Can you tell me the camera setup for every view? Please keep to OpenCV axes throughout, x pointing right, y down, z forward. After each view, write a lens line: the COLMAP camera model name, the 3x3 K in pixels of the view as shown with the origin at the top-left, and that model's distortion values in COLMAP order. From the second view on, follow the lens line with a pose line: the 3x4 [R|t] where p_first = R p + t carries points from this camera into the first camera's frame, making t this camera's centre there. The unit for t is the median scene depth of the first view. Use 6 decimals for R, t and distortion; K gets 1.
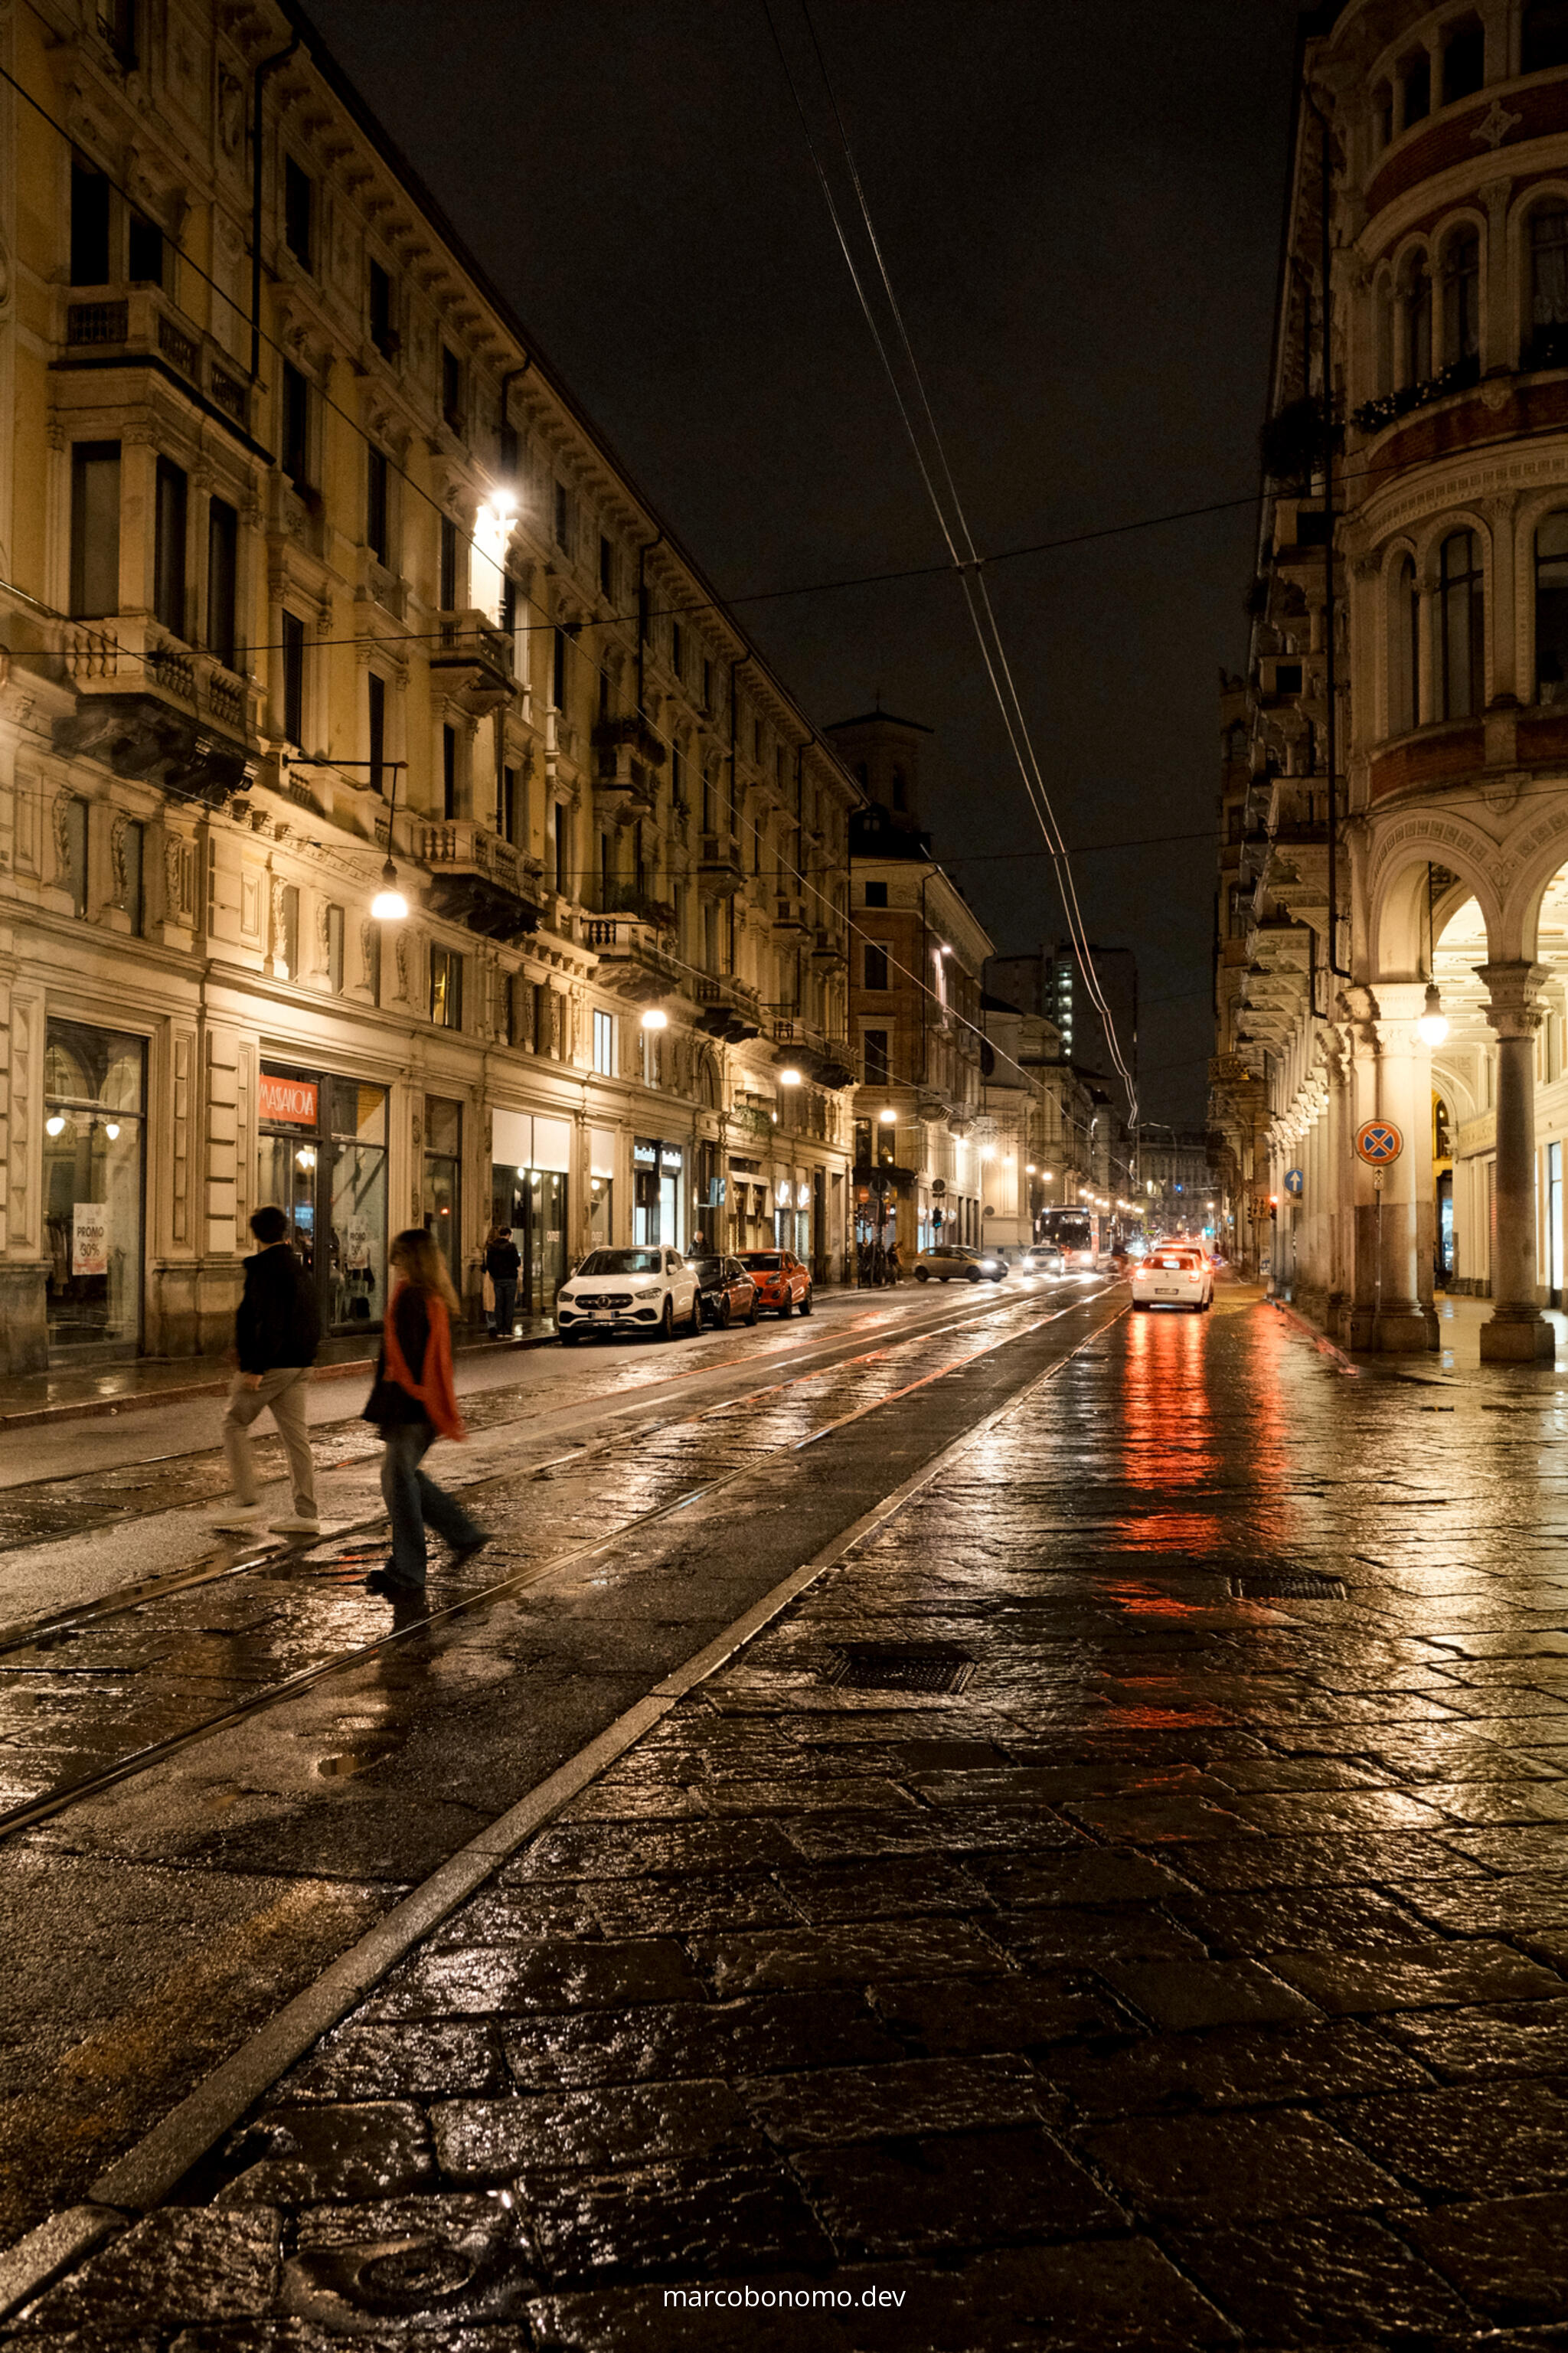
lens RADIAL K [[2249.6, 0, 778.9], [0, 2249.6, 1170.1], [0, 0, 1]] dist [-0.059976, 0.131500]
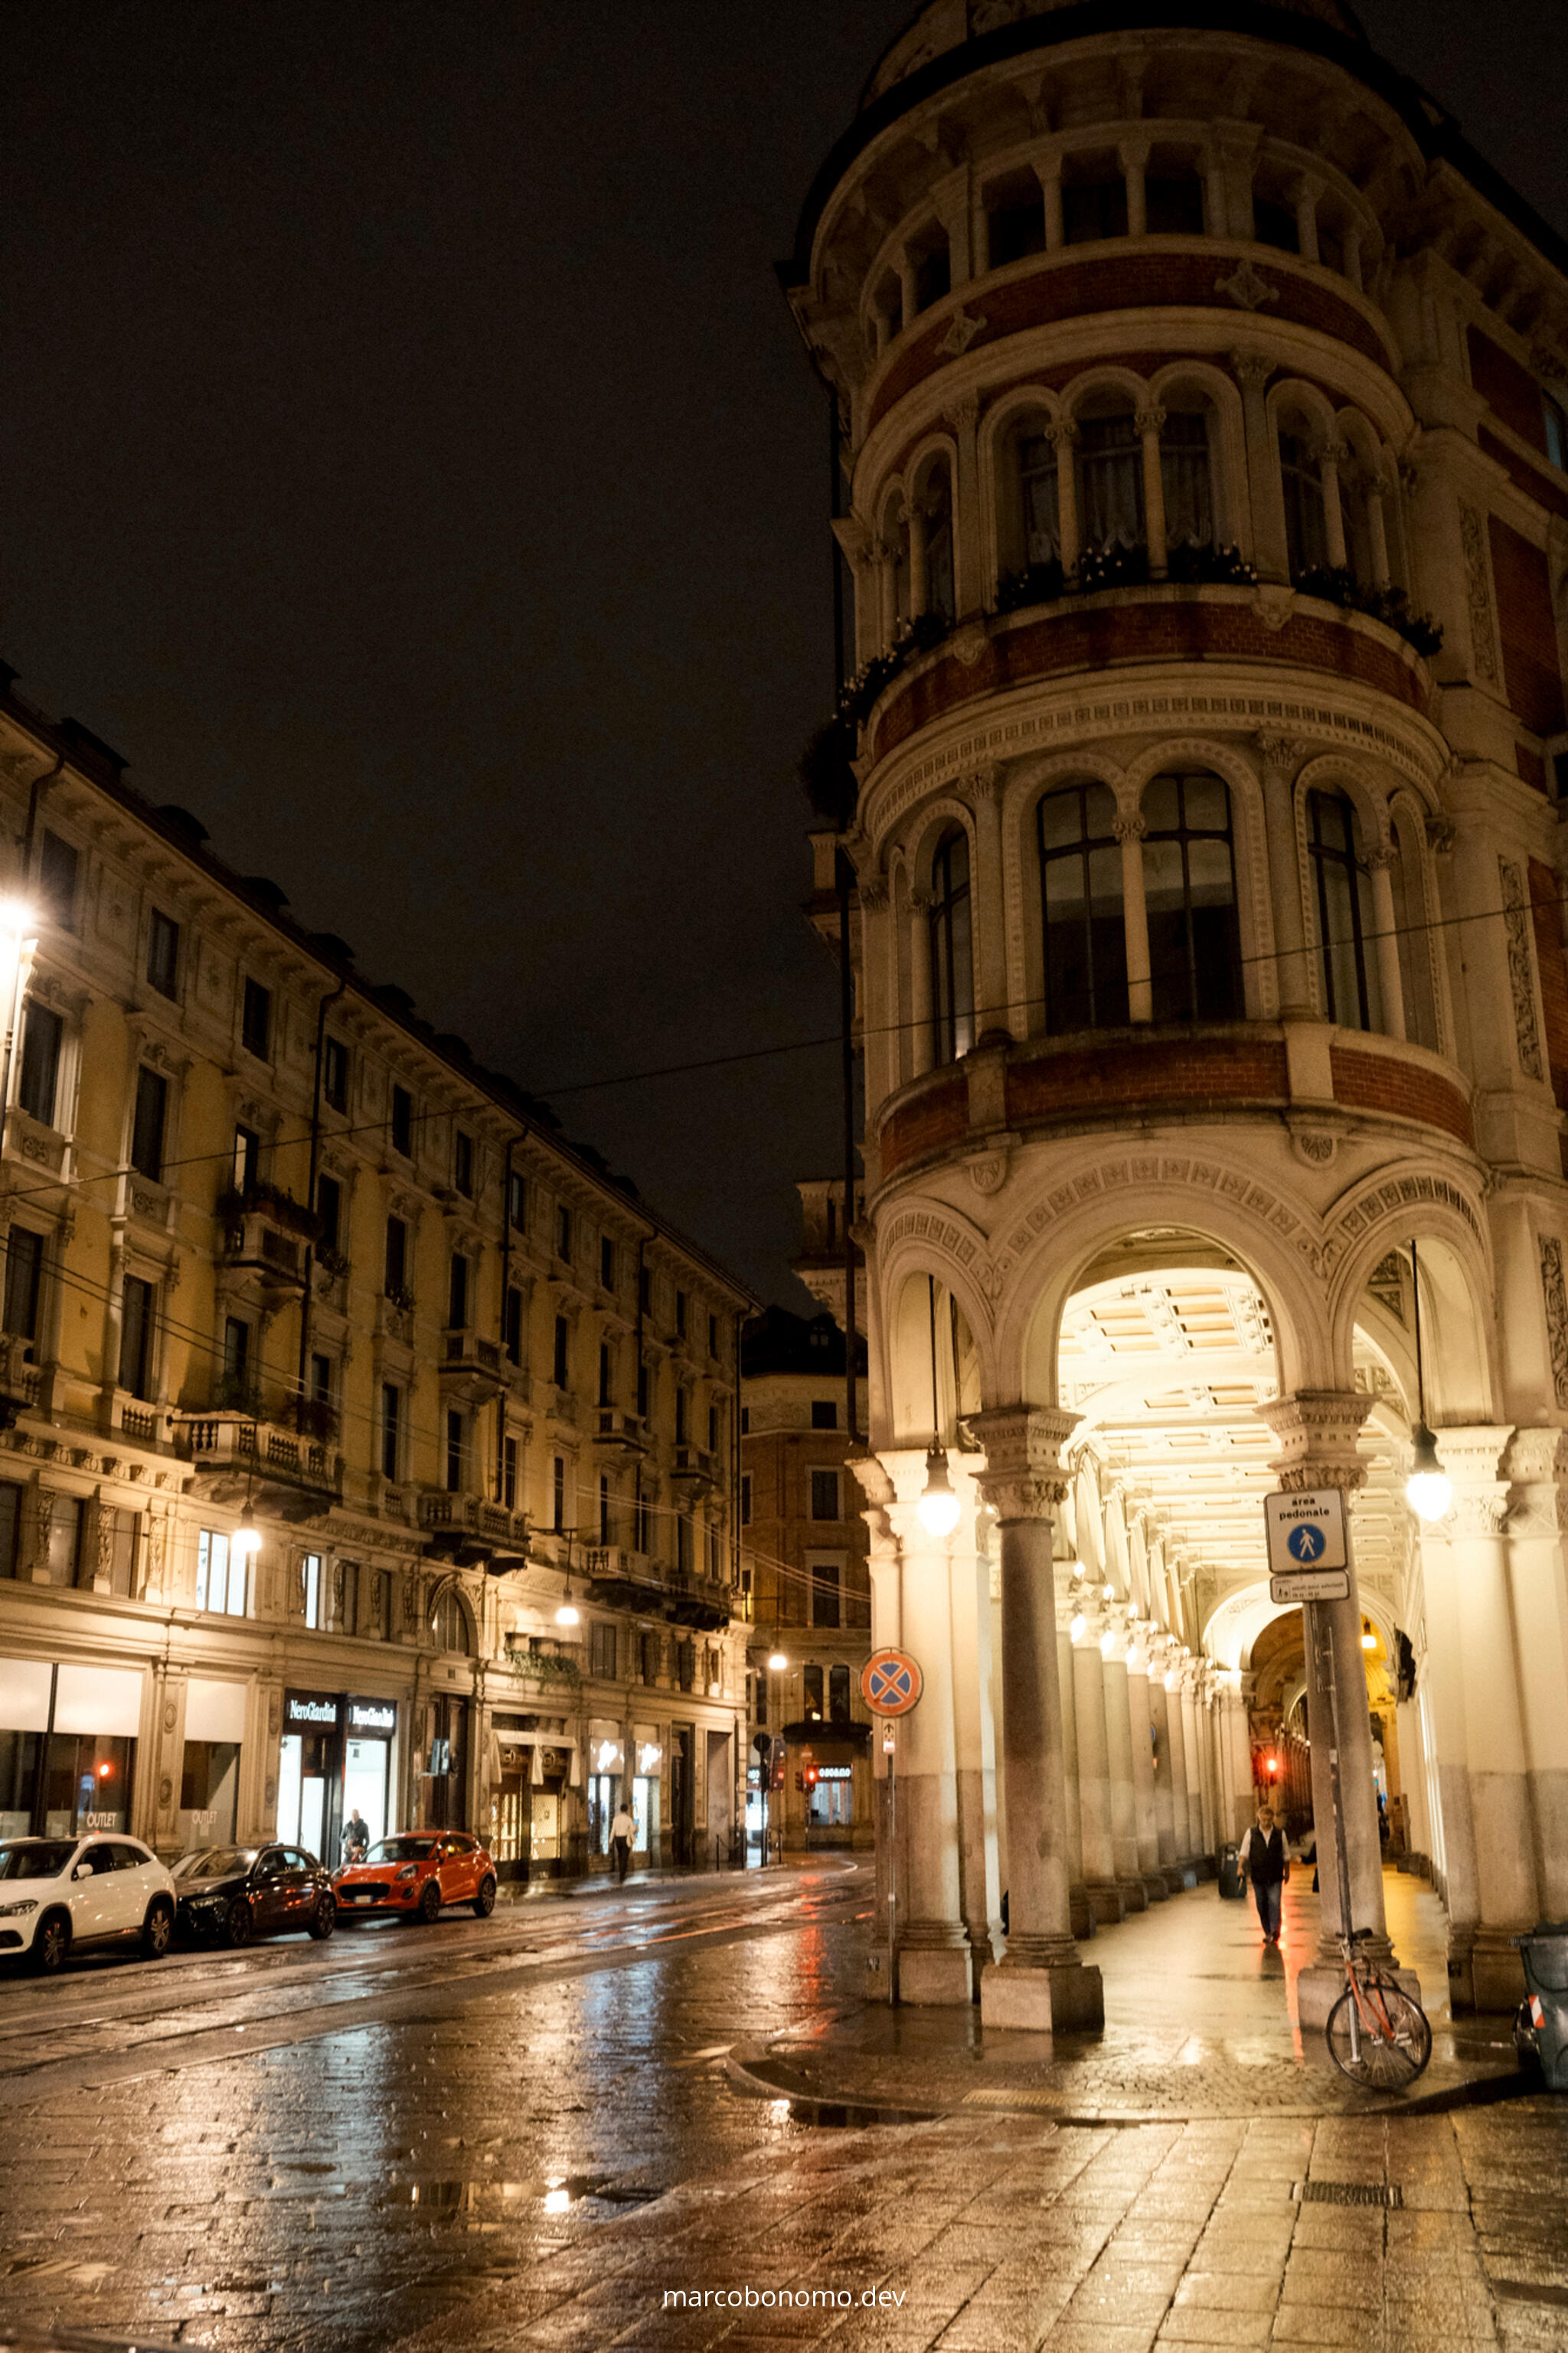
lens RADIAL K [[2249.6, 0, 778.9], [0, 2249.6, 1170.1], [0, 0, 1]] dist [-0.059976, 0.131500]
pose [[0.997465, -0.030113, -0.064475, 0.189999], [0.013769, 0.970599, -0.240306, -0.000083], [0.069815, 0.238810, 0.968553, 0.200079]]
